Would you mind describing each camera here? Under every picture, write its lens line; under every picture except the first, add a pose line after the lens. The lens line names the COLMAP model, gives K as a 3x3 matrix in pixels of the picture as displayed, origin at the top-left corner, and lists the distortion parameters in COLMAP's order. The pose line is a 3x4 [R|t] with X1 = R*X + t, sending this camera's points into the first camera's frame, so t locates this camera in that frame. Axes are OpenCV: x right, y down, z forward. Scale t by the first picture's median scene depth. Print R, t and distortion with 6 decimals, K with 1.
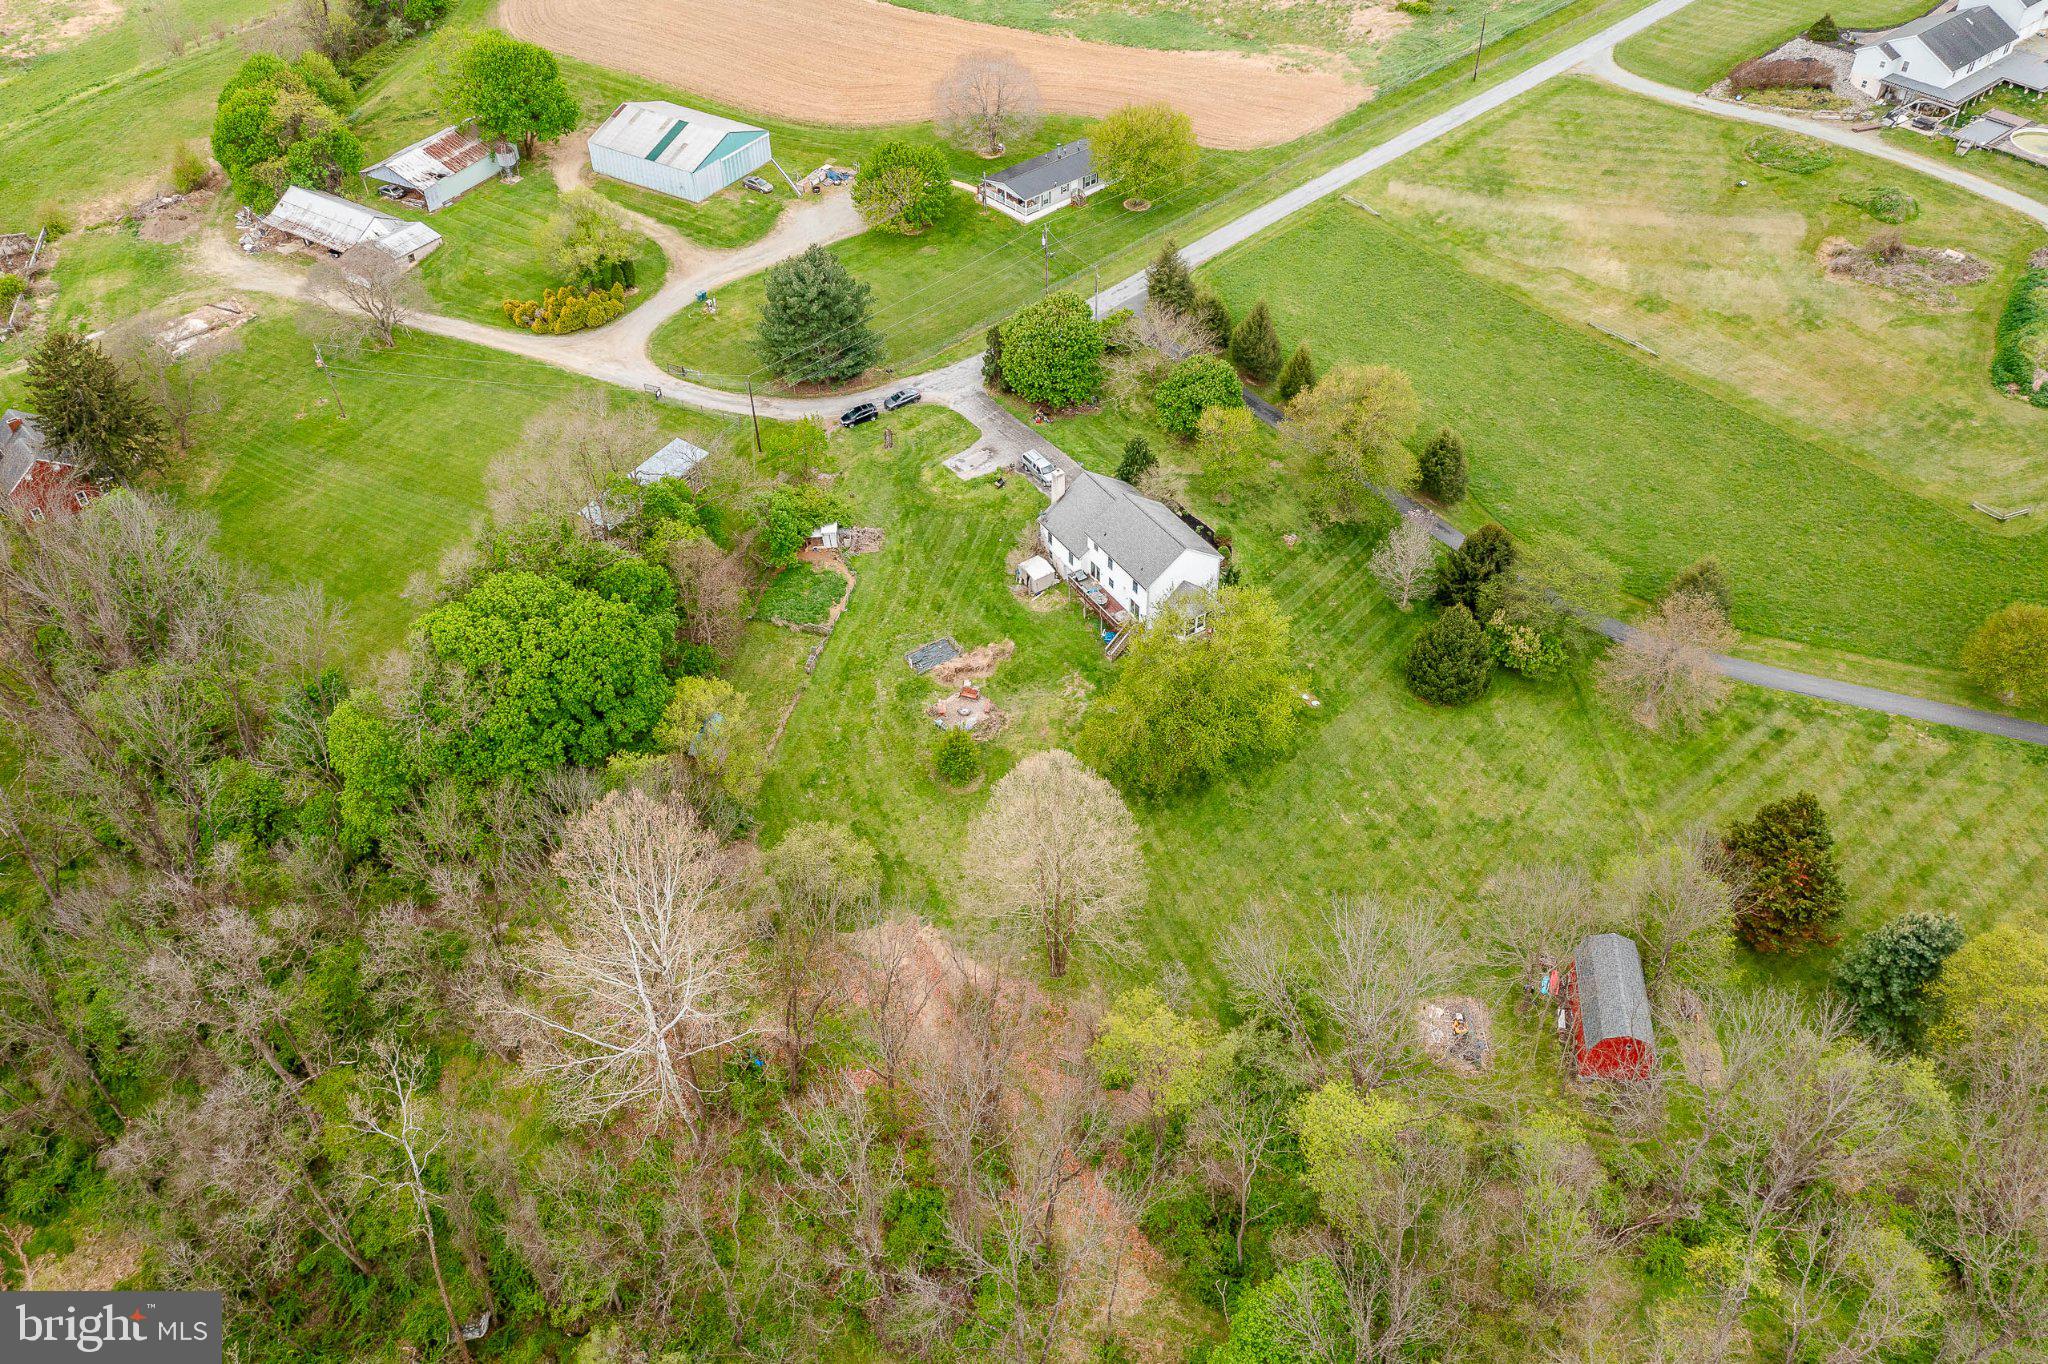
lens RADIAL K [[1606.8, 0, 1024.0], [0, 1606.8, 682.0], [0, 0, 1]] dist [-0.005446, 0.057600]
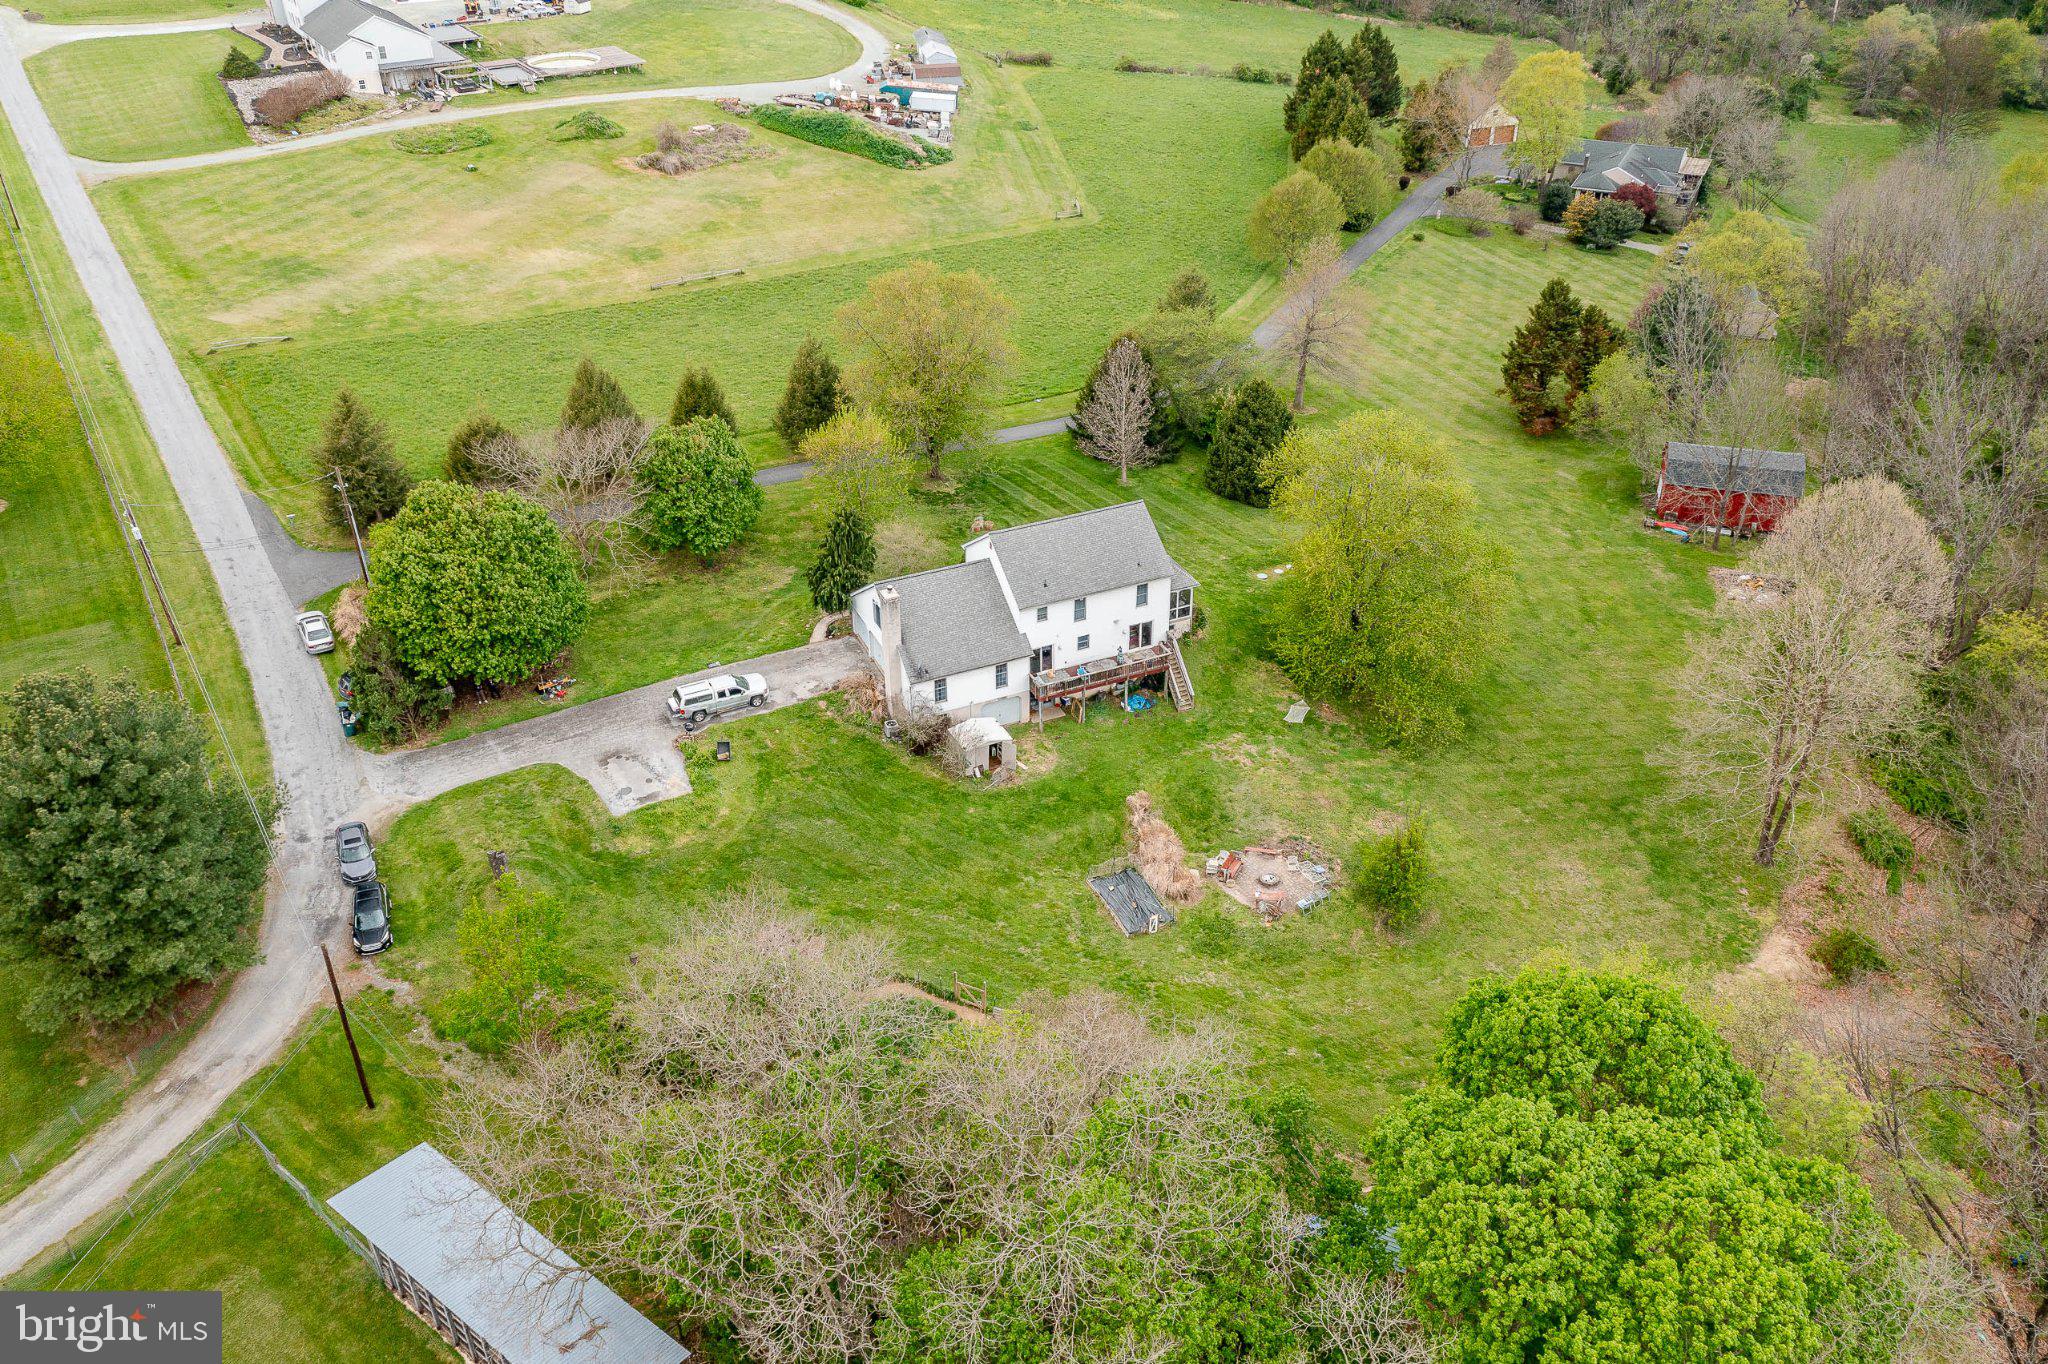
lens RADIAL K [[1624.0, 0, 1019.0], [0, 1624.0, 671.4], [0, 0, 1]] dist [-0.008195, 0.054111]
pose [[0.130737, -0.519972, 0.844119, -0.439889], [0.673590, 0.671320, 0.309203, -0.239207], [-0.727451, 0.528166, 0.438014, 0.663667]]
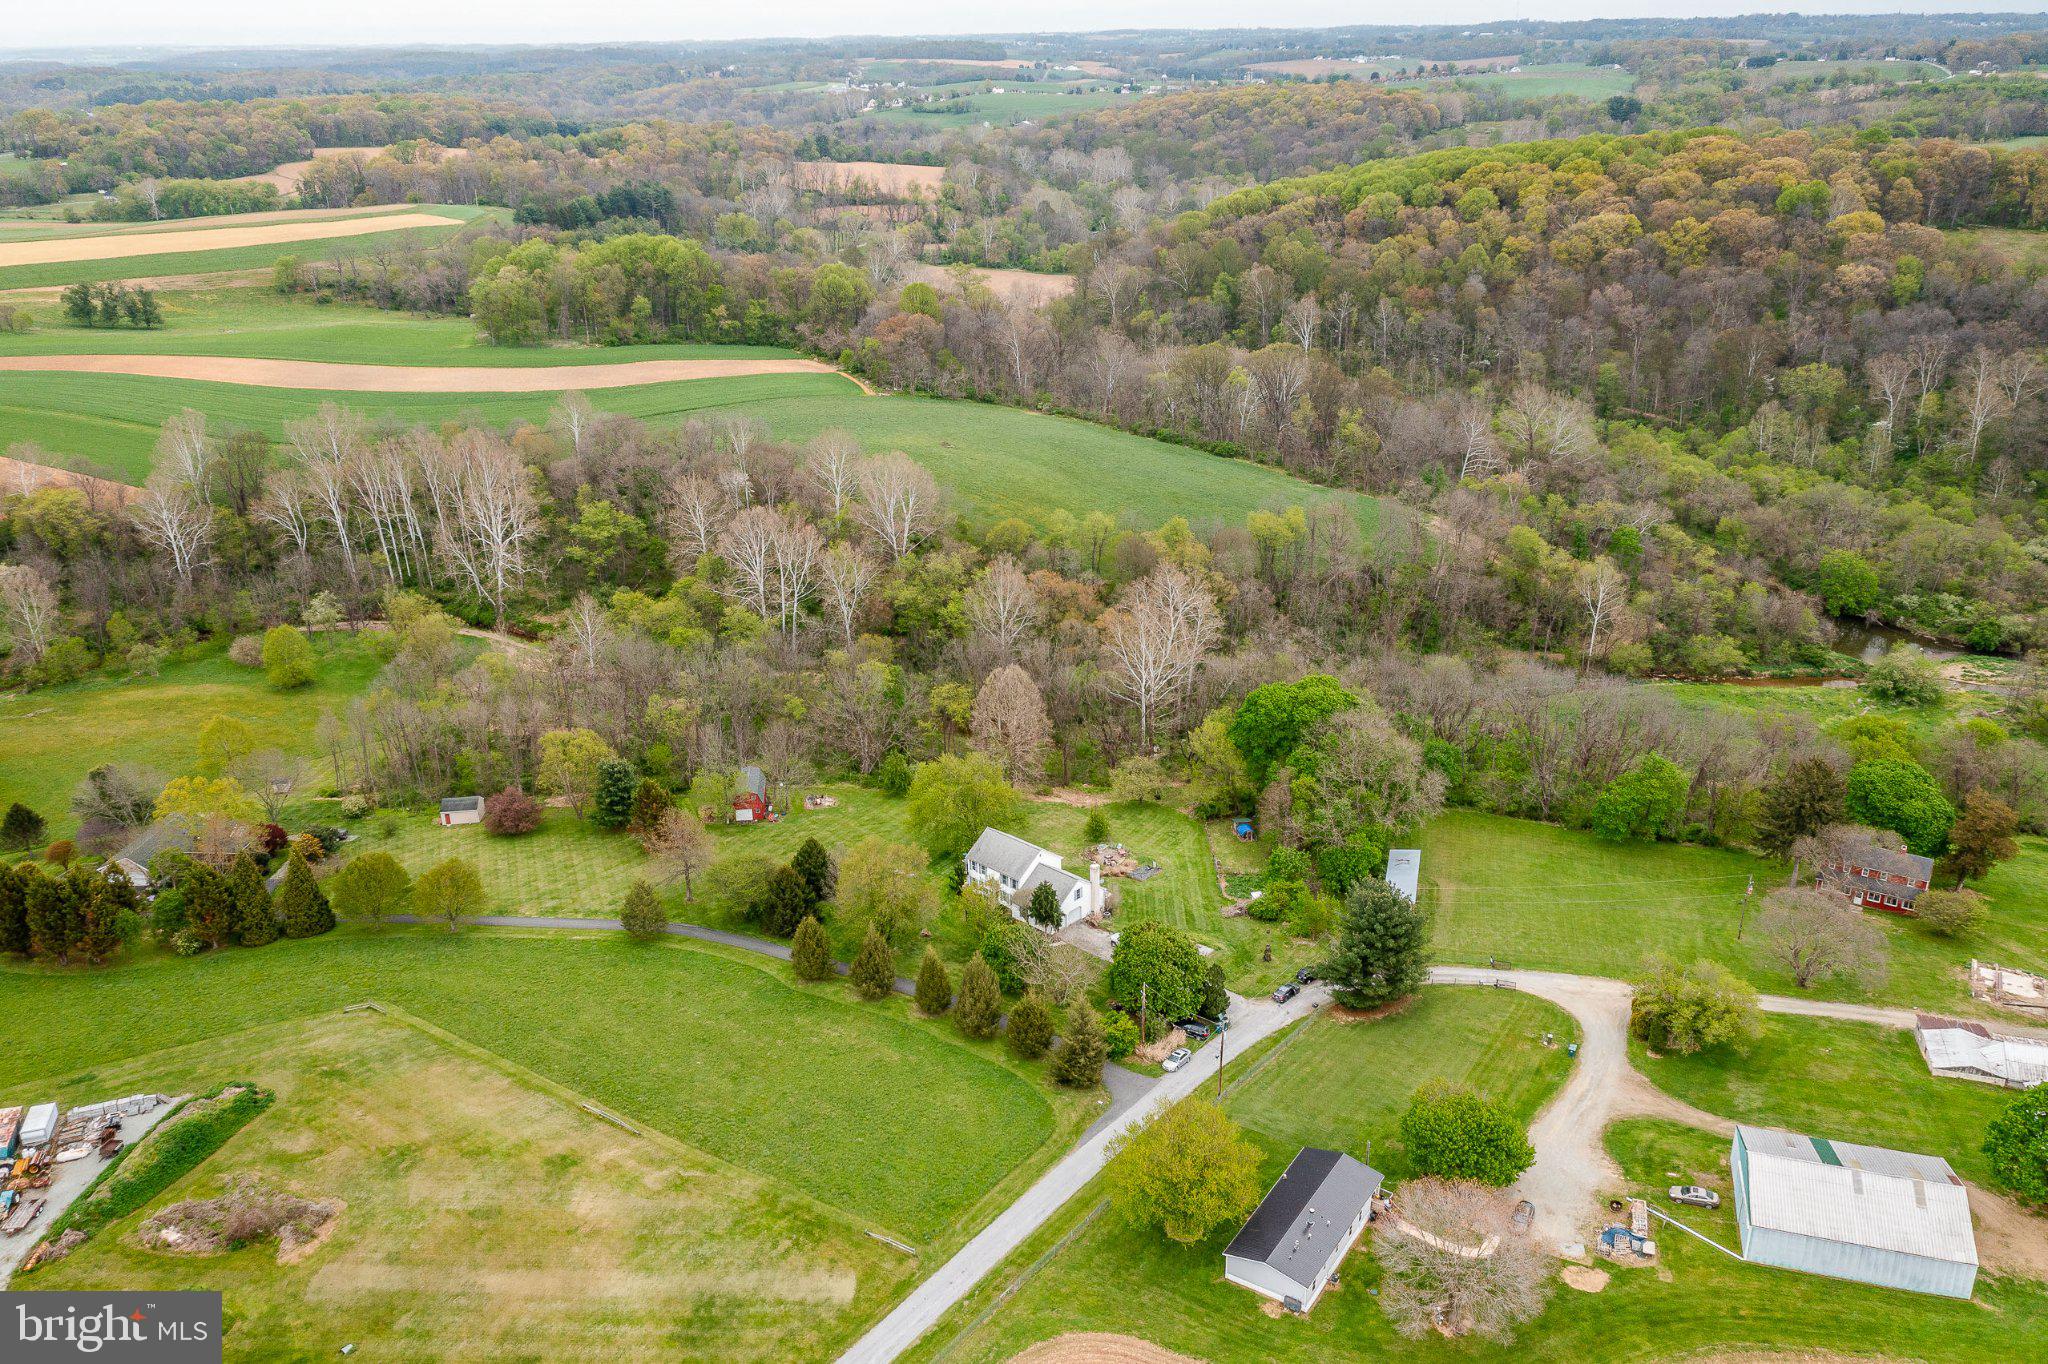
lens RADIAL K [[1609.7, 0, 1023.5], [0, 1609.7, 678.1], [0, 0, 1]] dist [0.005634, 0.019674]
pose [[-0.965774, 0.122306, -0.228740, 0.343971], [-0.151705, 0.448964, 0.880578, -1.287889], [0.210396, 0.885140, -0.415043, 1.297374]]
